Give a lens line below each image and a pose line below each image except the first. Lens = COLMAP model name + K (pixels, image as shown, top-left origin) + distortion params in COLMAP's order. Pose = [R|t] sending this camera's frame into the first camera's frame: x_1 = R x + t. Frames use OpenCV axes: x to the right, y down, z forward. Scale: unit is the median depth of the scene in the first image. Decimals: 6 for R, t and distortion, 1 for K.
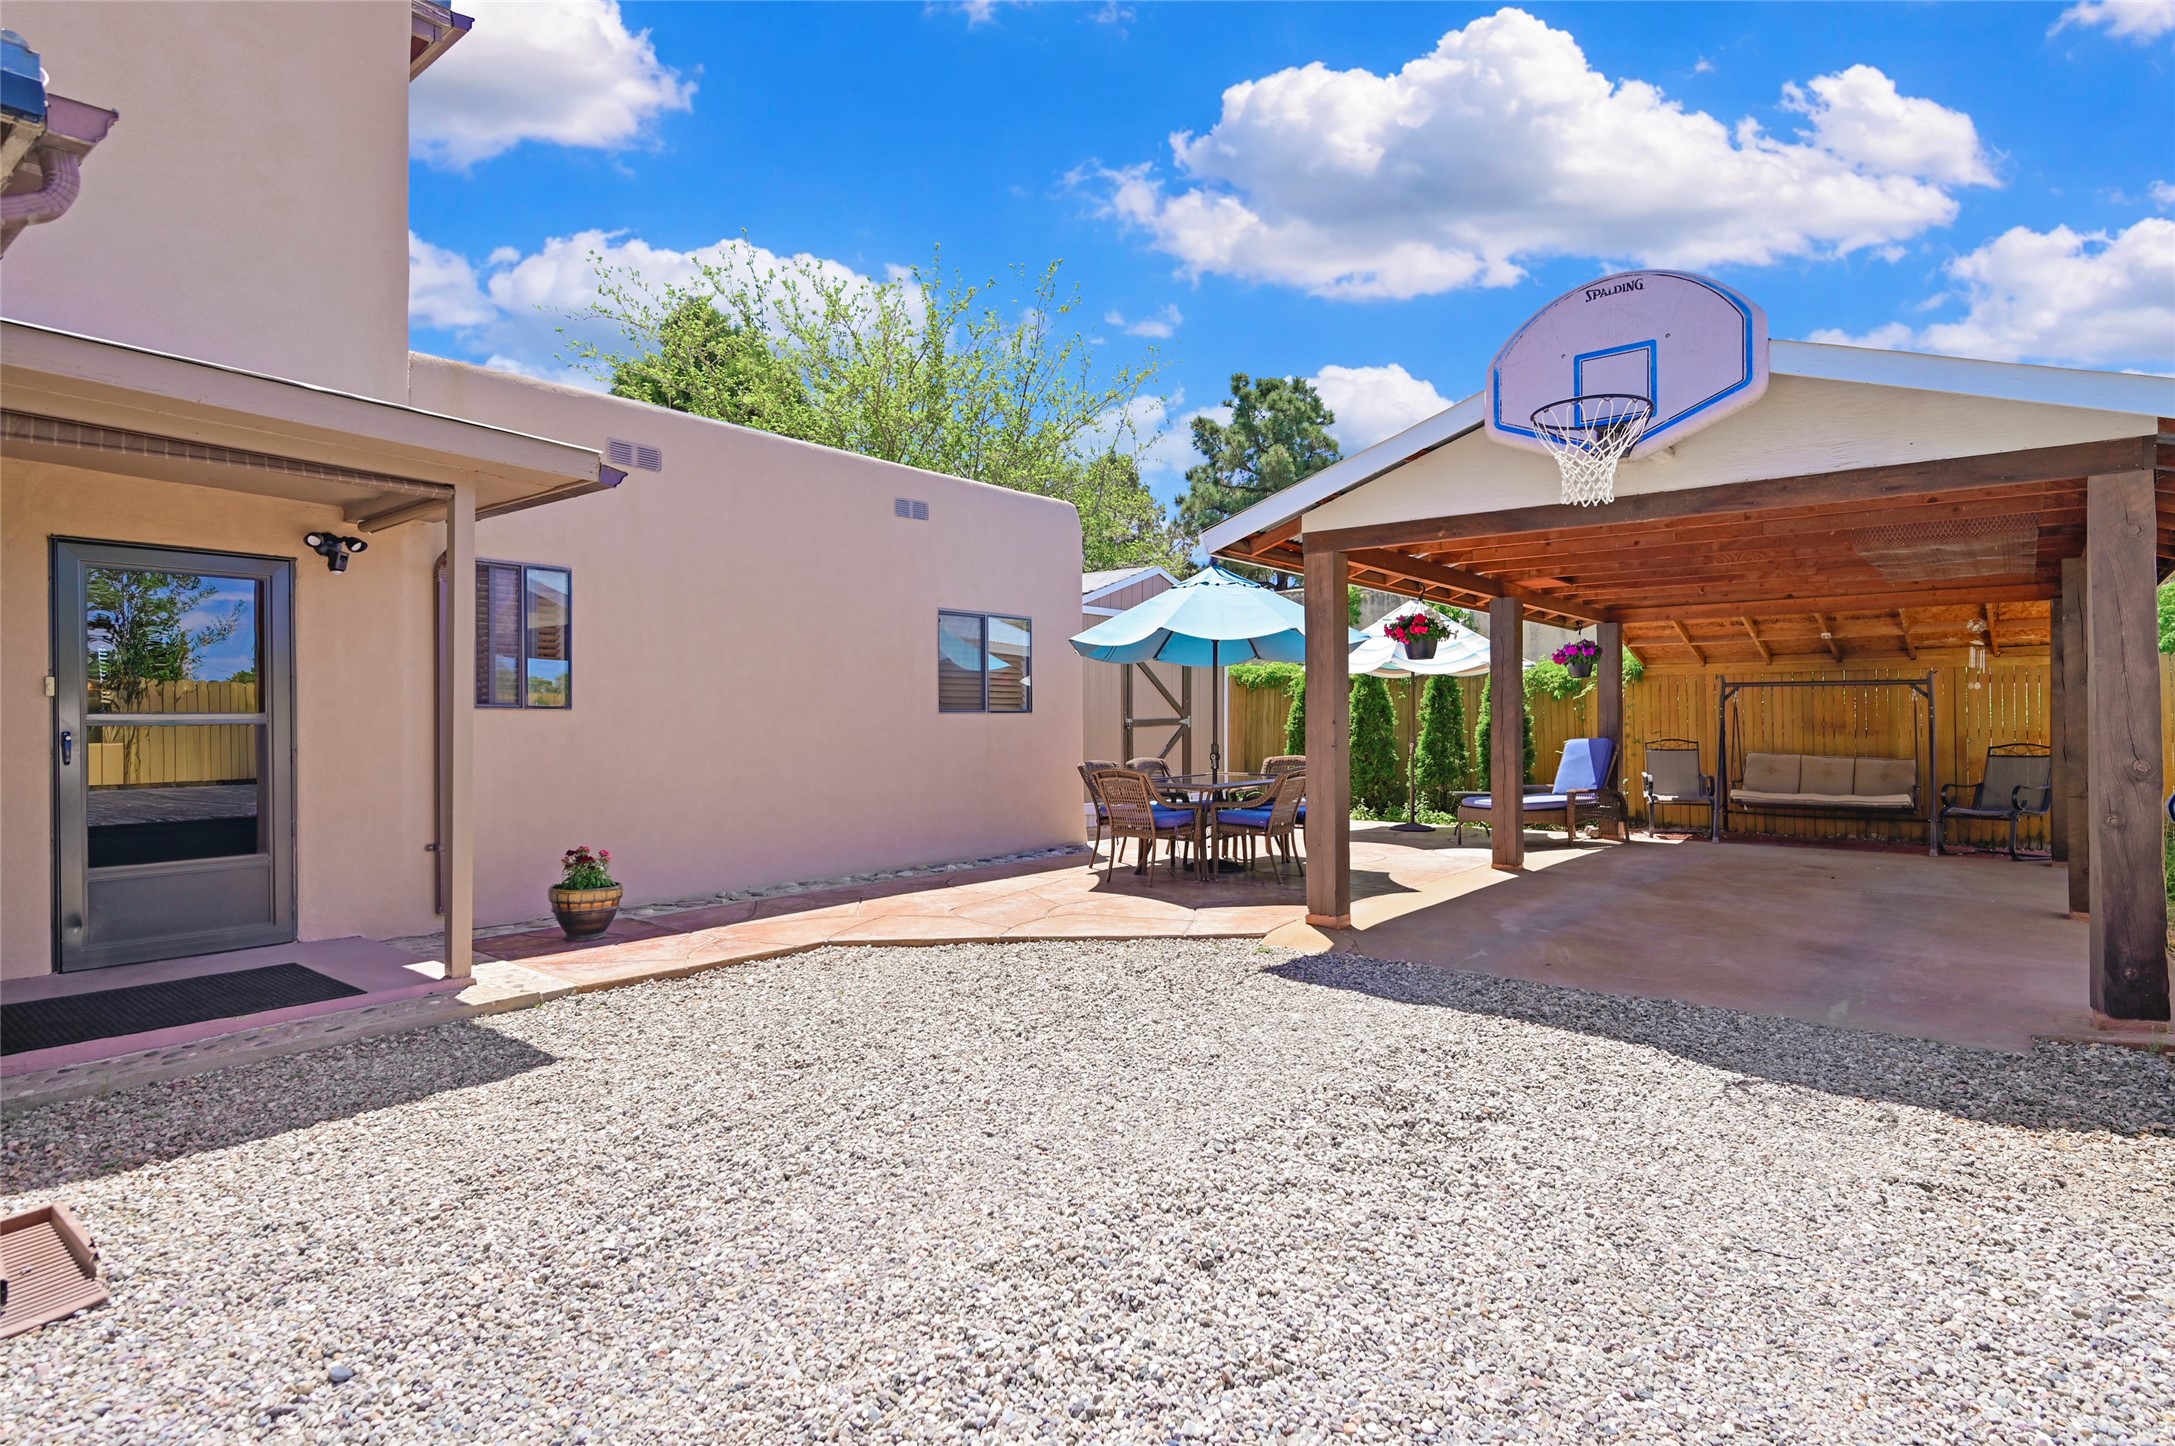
lens RADIAL K [[1126.4, 0, 1082.9], [0, 1126.4, 719.2], [0, 0, 1]] dist [0.001992, 0.000075]
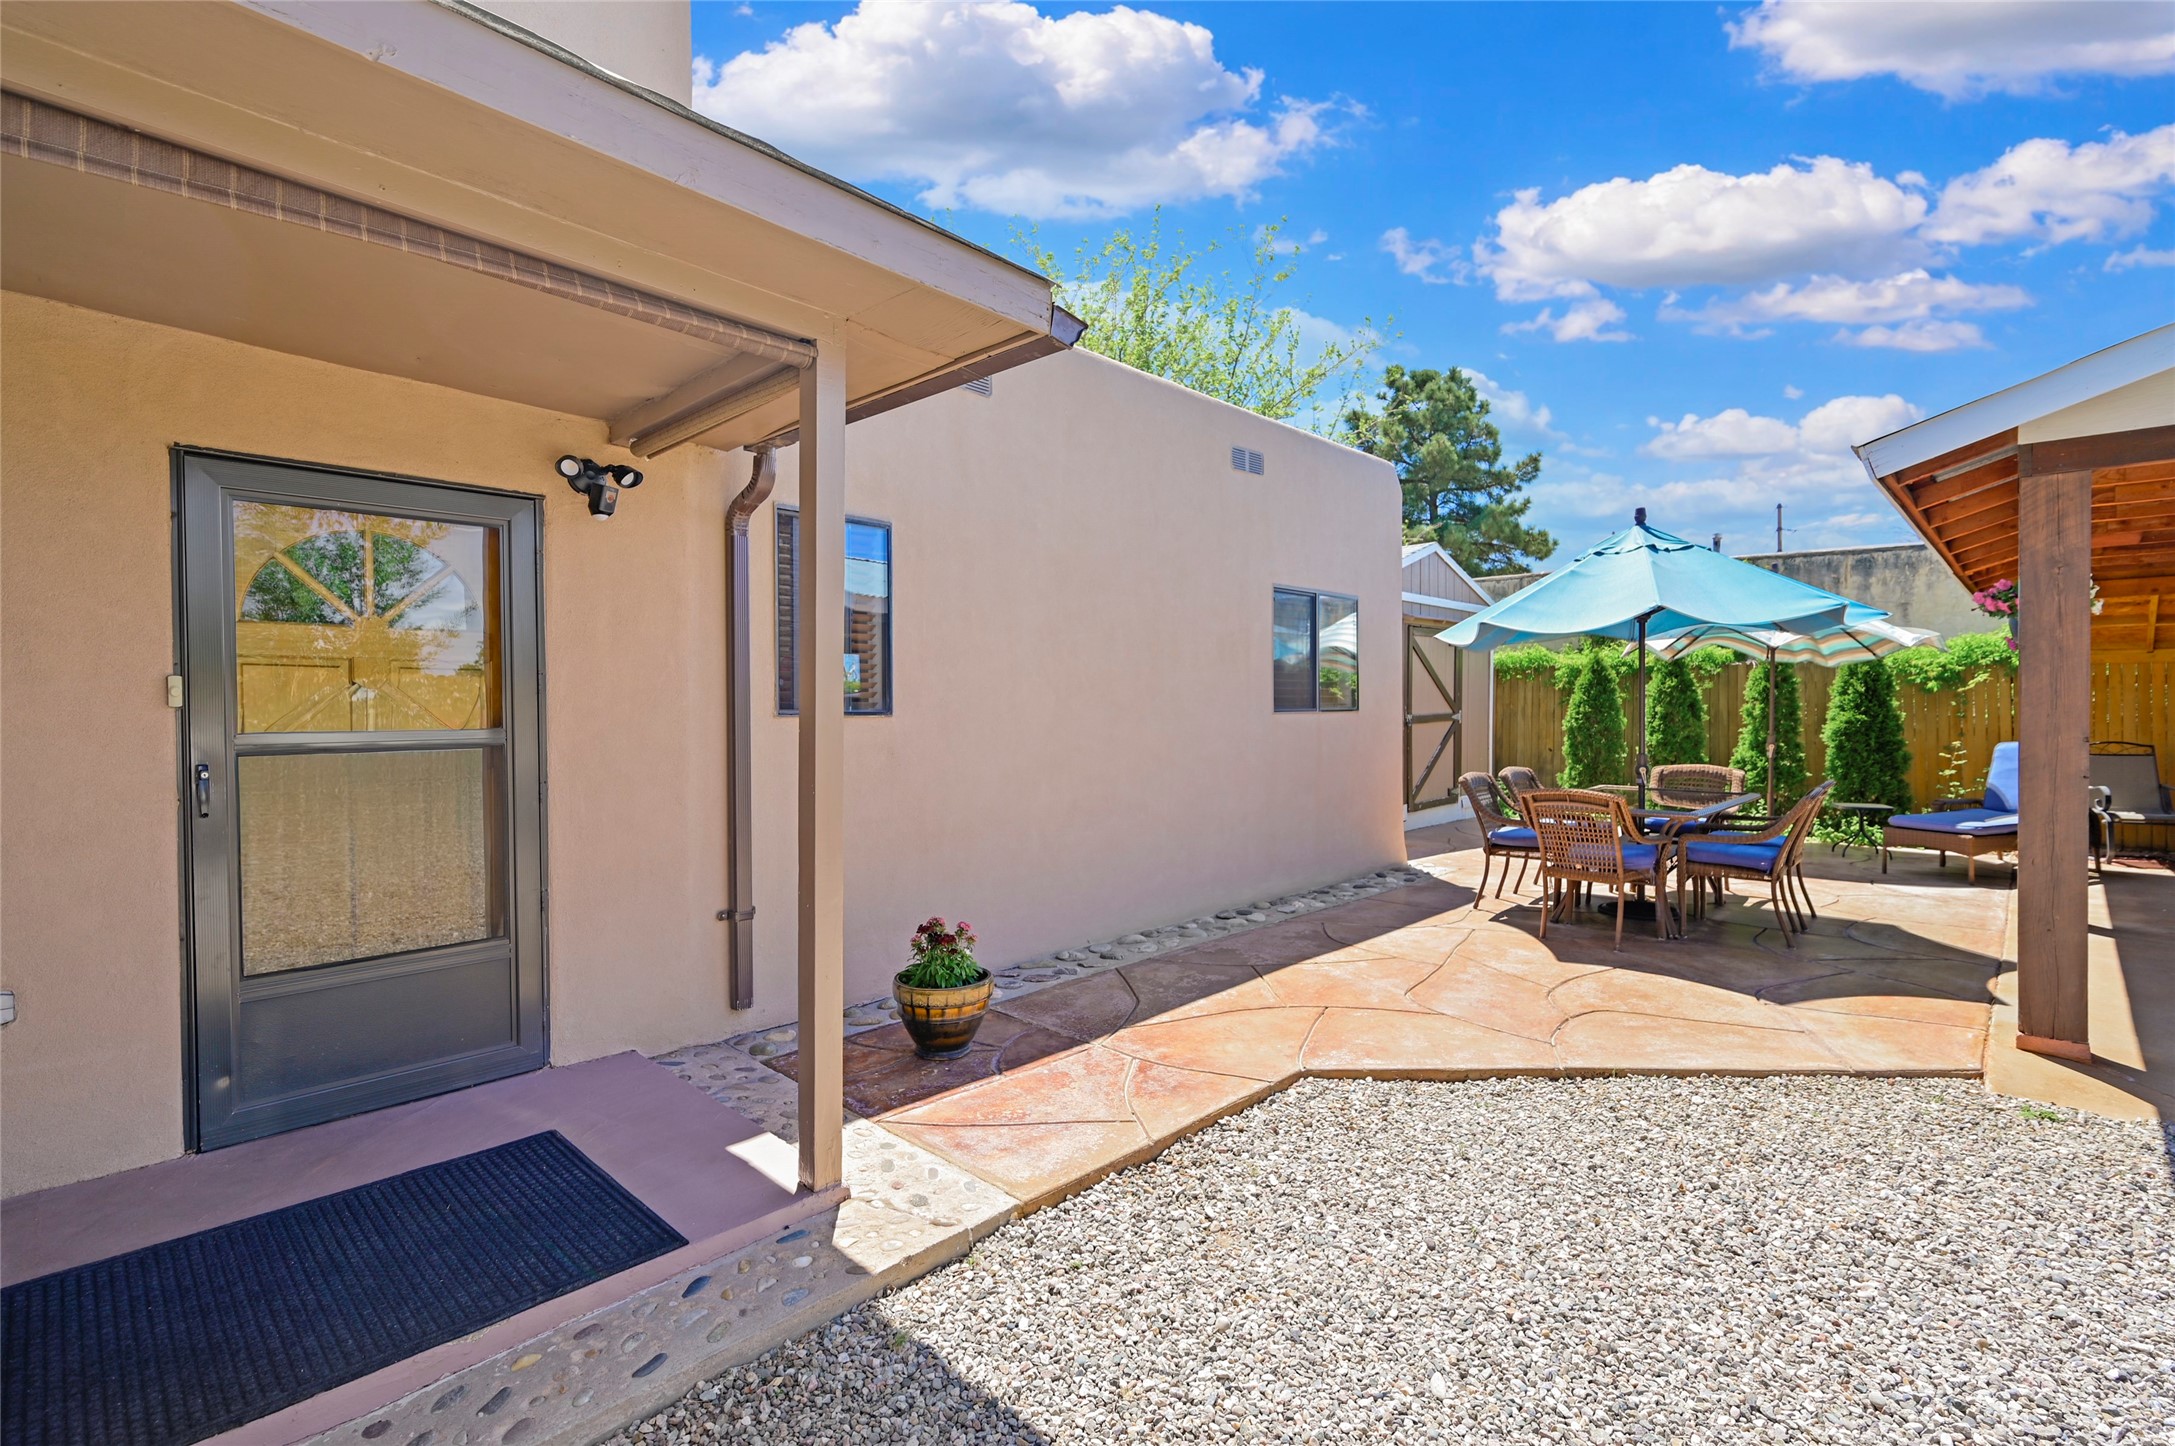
lens RADIAL K [[997.3, 0, 1082.3], [0, 997.3, 717.5], [0, 0, 1]] dist [0.002000, 0.000779]
pose [[0.996156, 0.001596, -0.087579, -0.179530], [-0.000400, 0.999906, 0.013675, -0.010722], [0.087593, -0.013588, 0.996064, 0.239244]]
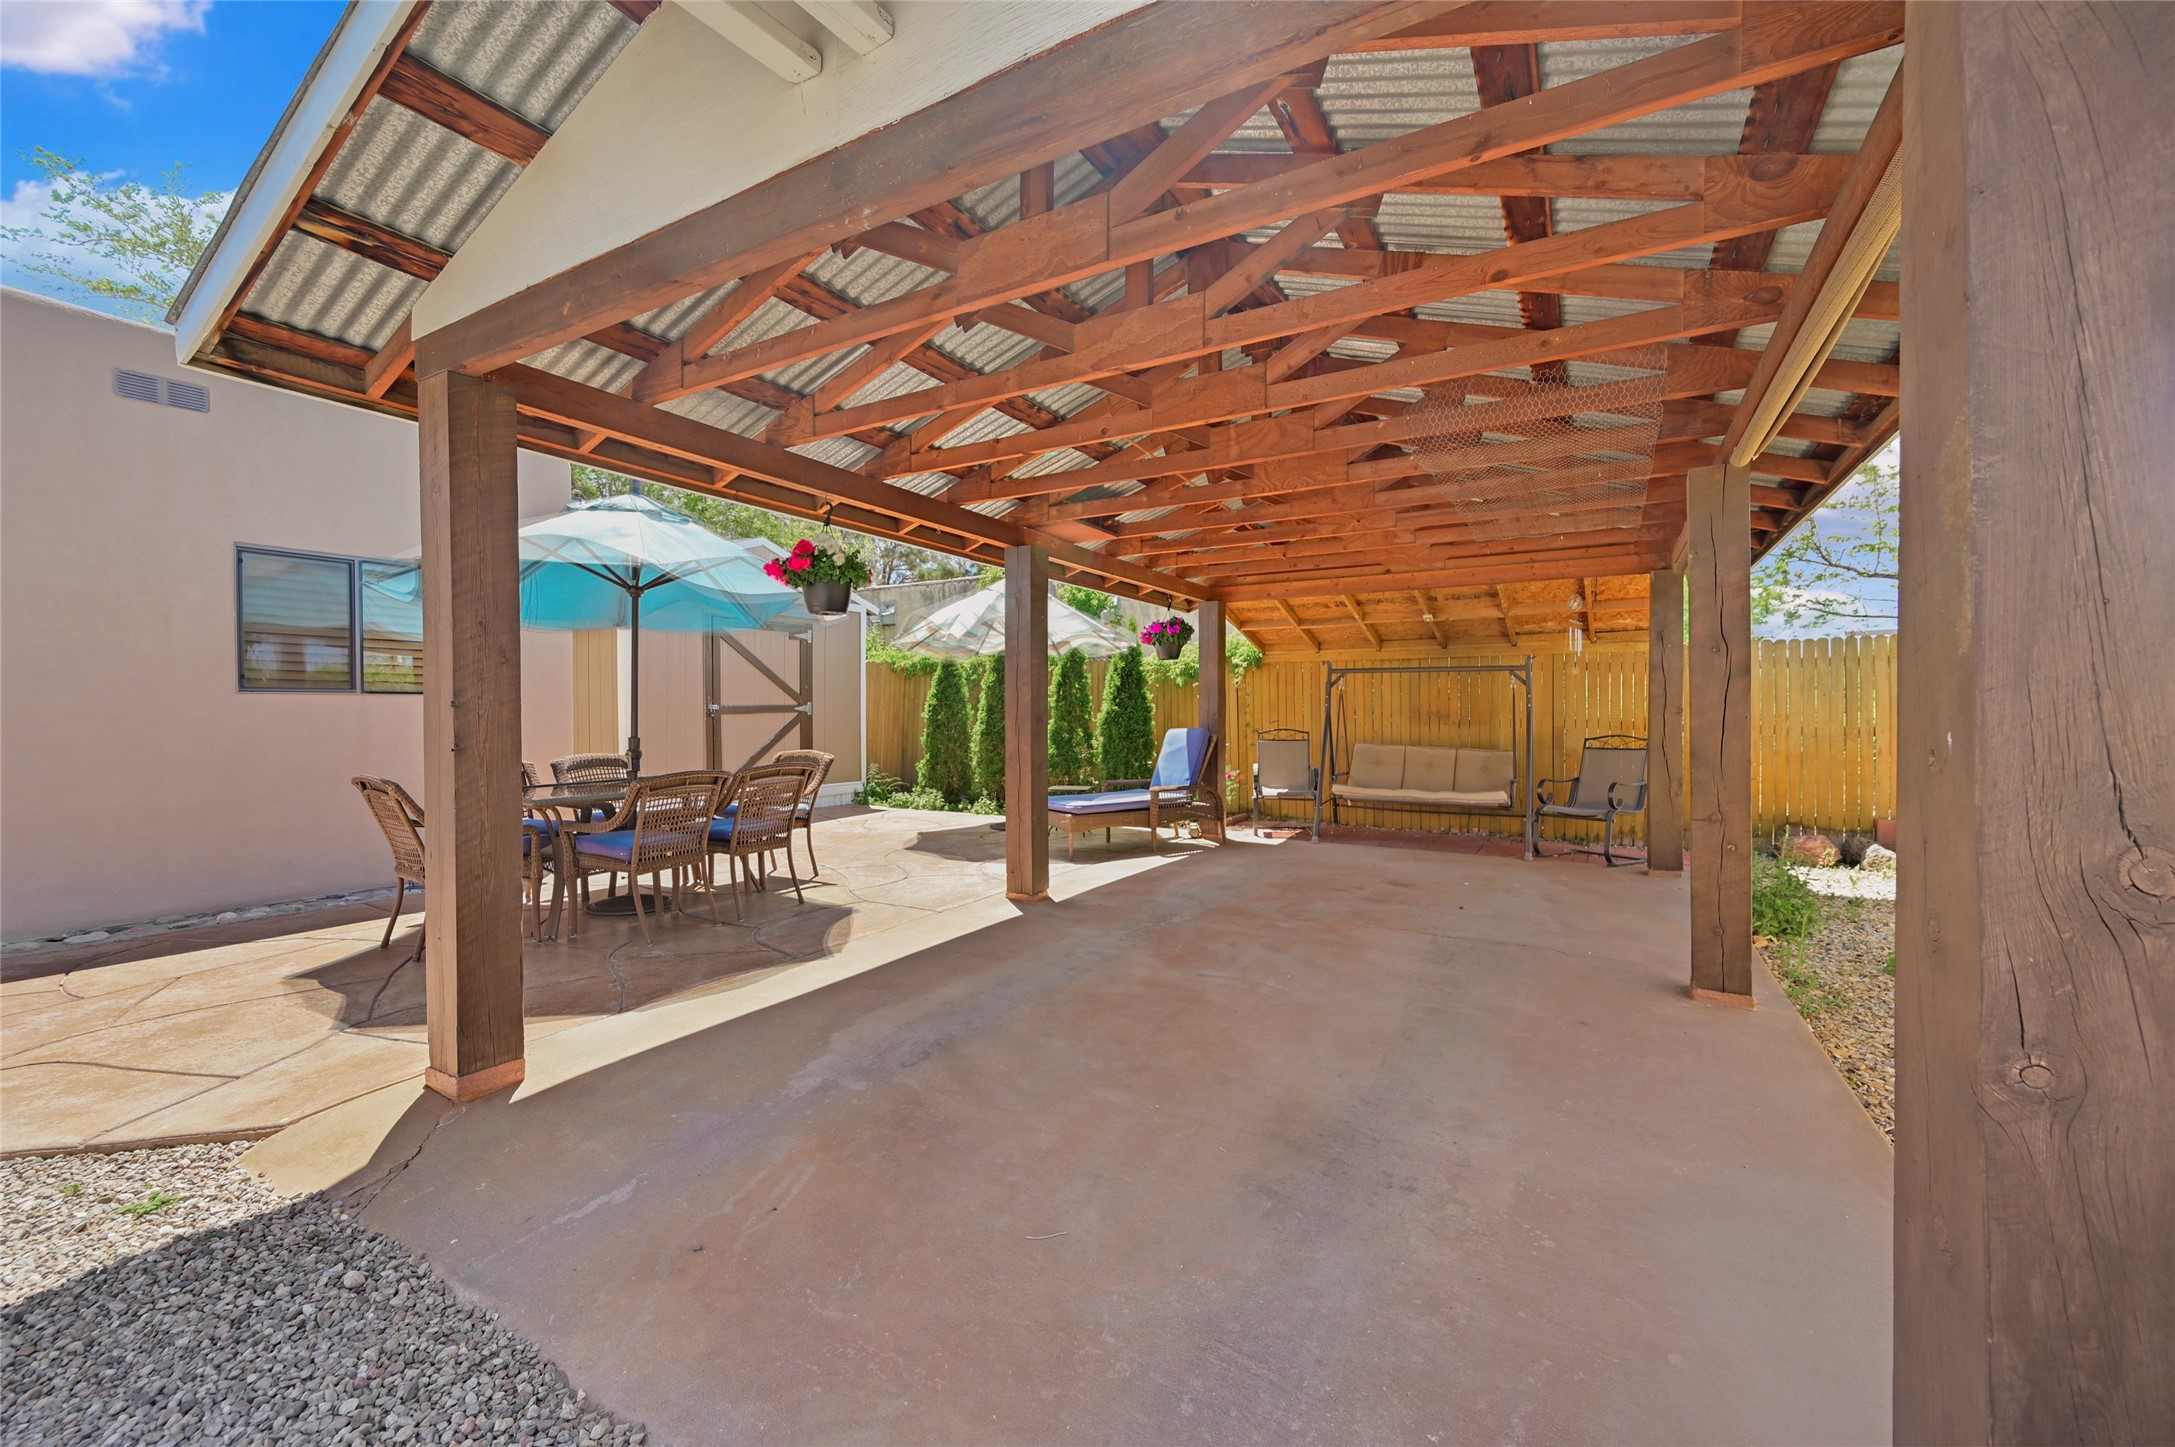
lens RADIAL K [[860.6, 0, 1083.0], [0, 860.6, 720.4], [0, 0, 1]] dist [0.000612, -0.000079]
pose [[0.988491, 0.002584, 0.151258, 0.276000], [-0.004592, 0.999906, 0.012923, 0.002342], [-0.151211, -0.013469, 0.988410, 0.347897]]
